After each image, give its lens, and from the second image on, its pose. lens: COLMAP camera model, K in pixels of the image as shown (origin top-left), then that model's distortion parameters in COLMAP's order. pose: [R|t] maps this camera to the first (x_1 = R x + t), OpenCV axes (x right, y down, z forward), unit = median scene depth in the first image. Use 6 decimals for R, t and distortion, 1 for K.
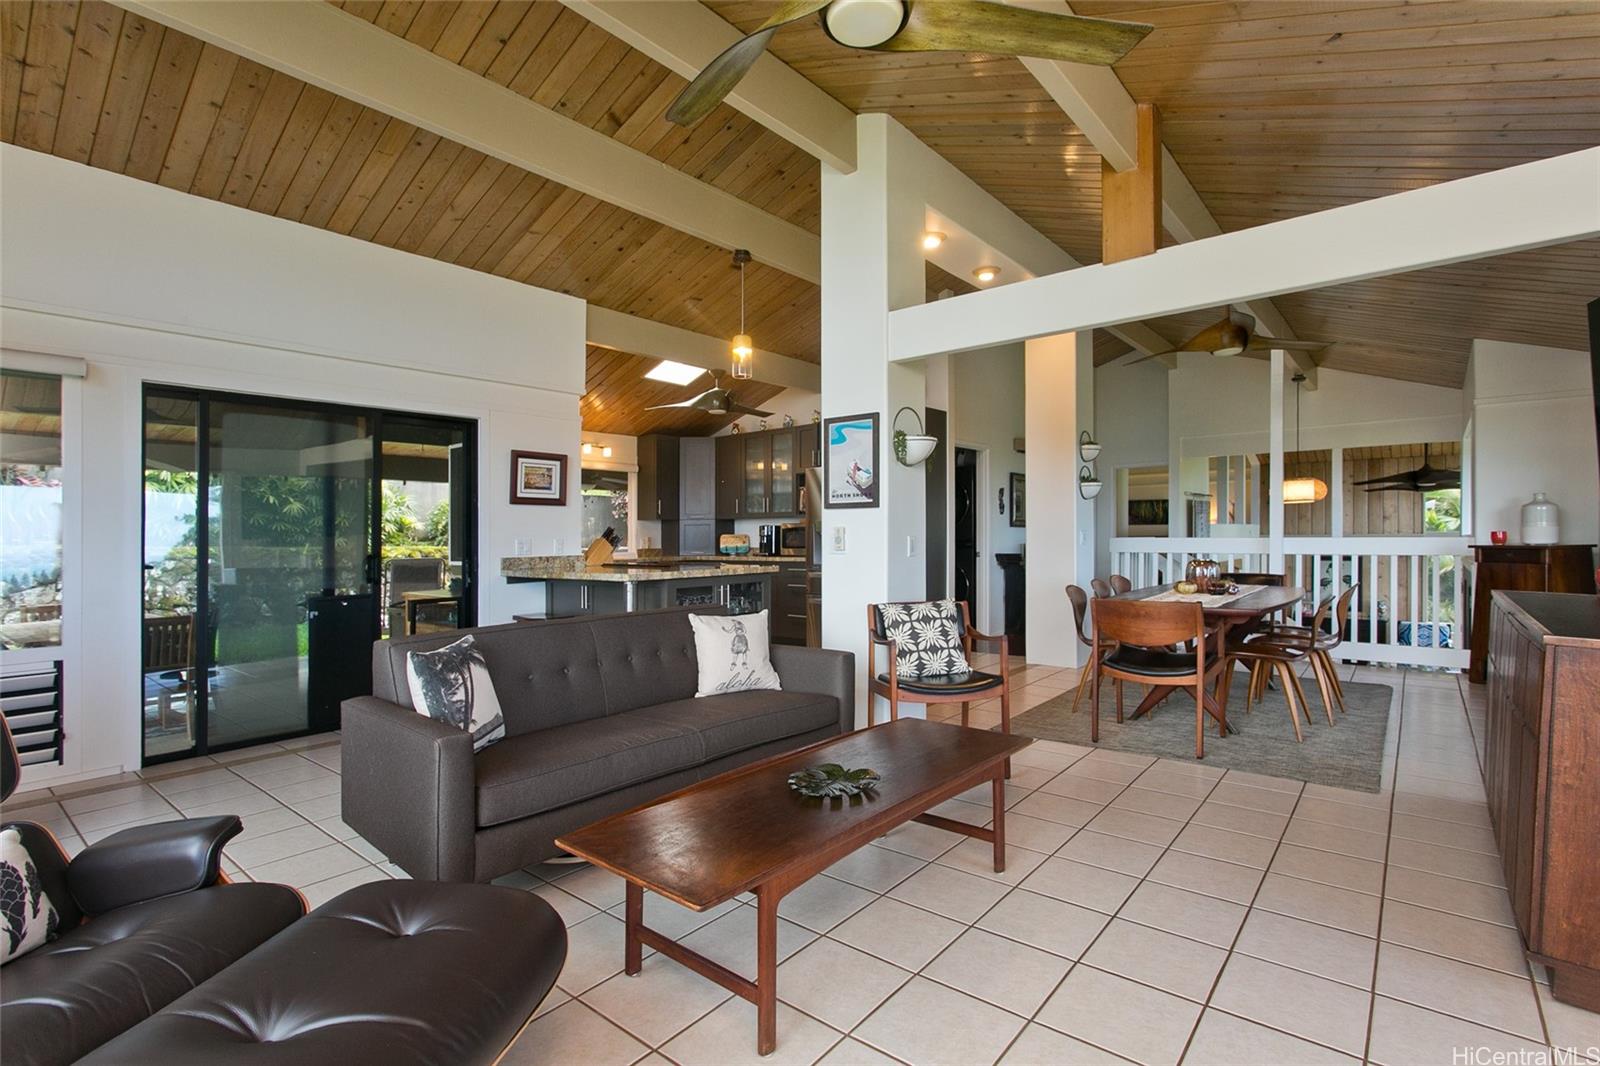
lens RADIAL K [[757.4, 0, 796.8], [0, 757.4, 536.8], [0, 0, 1]] dist [-0.001153, 0.000139]
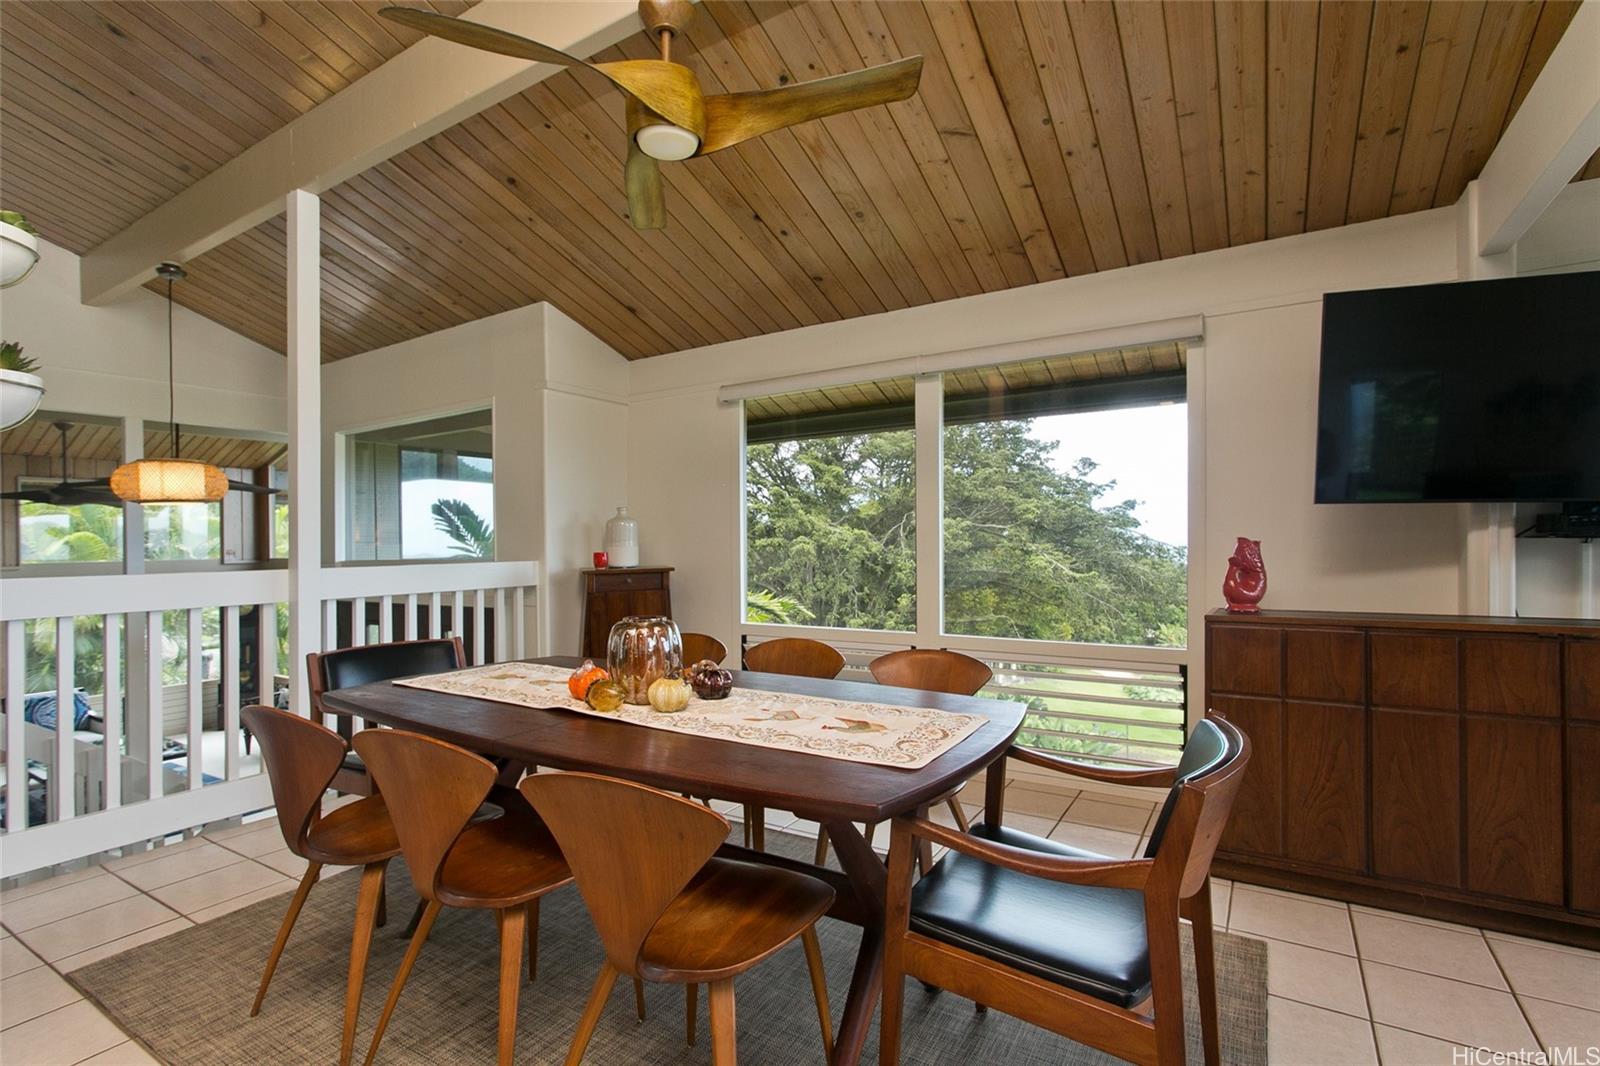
lens RADIAL K [[757.4, 0, 791.9], [0, 757.4, 547.3], [0, 0, 1]] dist [-0.001153, 0.000139]
pose [[-0.125021, 0.008348, 0.992119, 0.073326], [0.023340, 0.999713, -0.005471, -0.002367], [-0.991880, 0.022472, -0.125179, 0.577459]]
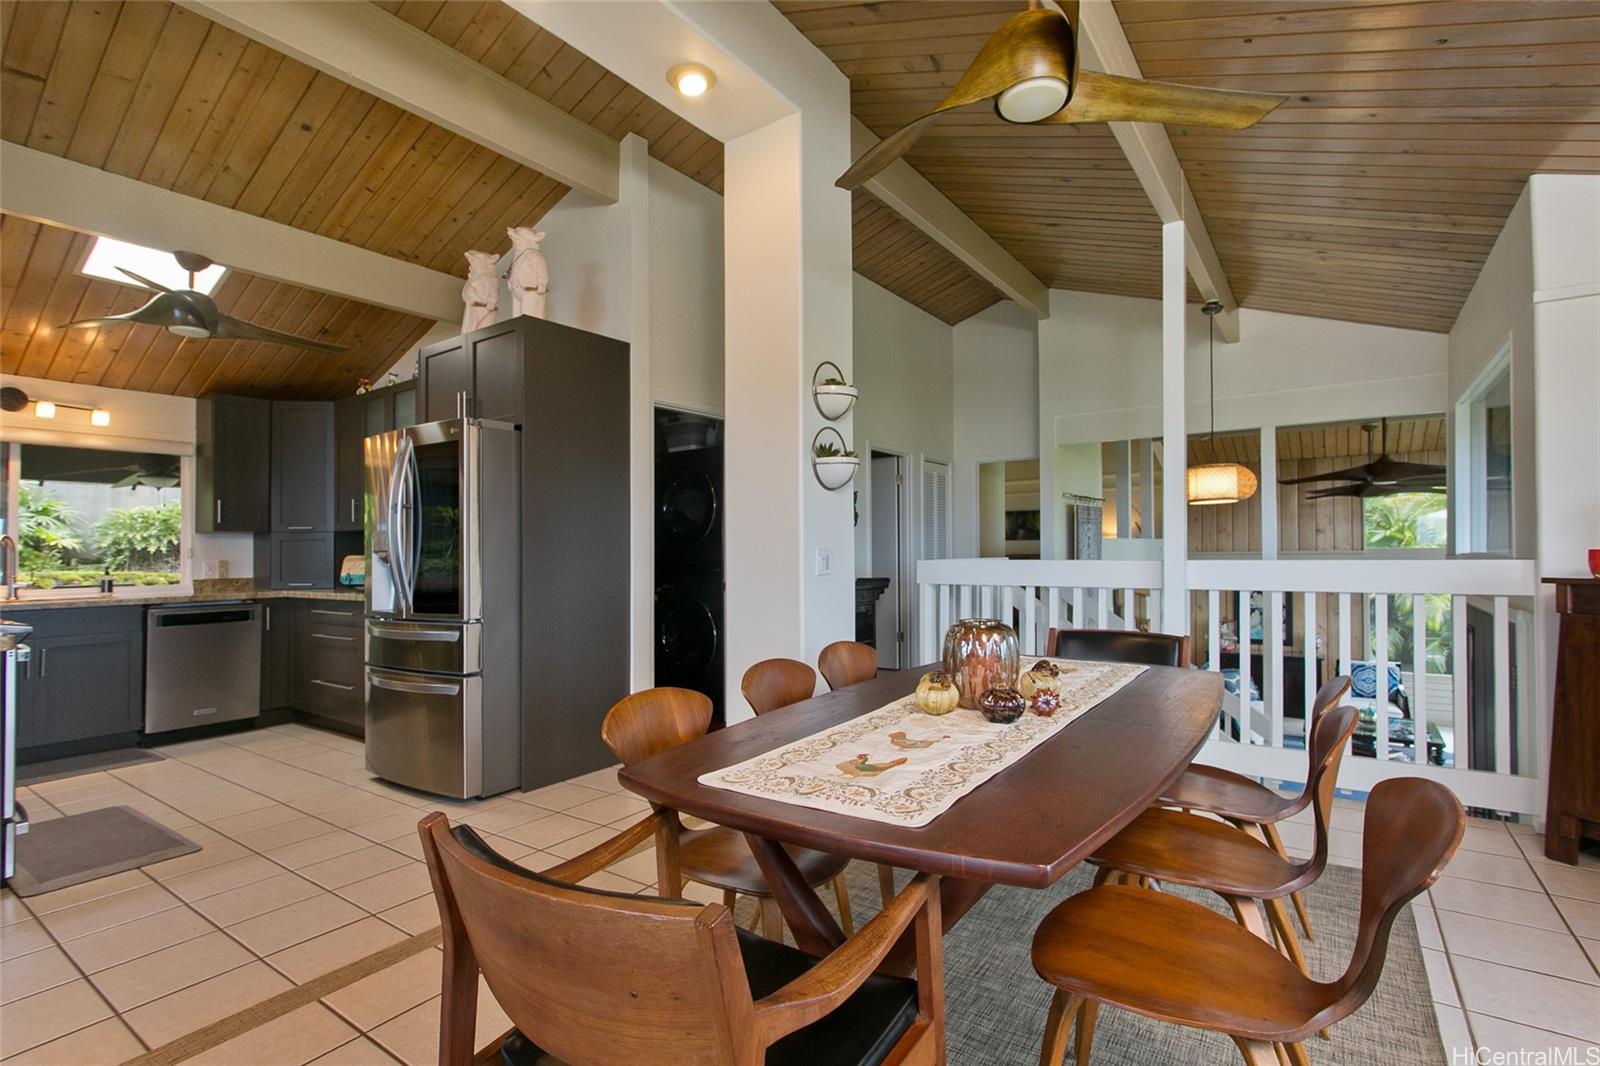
lens RADIAL K [[757.4, 0, 804.8], [0, 757.4, 534.1], [0, 0, 1]] dist [-0.001153, 0.000139]
pose [[0.996438, -0.000675, 0.084321, 0.243662], [0.002827, 0.999673, -0.025409, -0.004349], [-0.084276, 0.025556, 0.996115, 0.361162]]
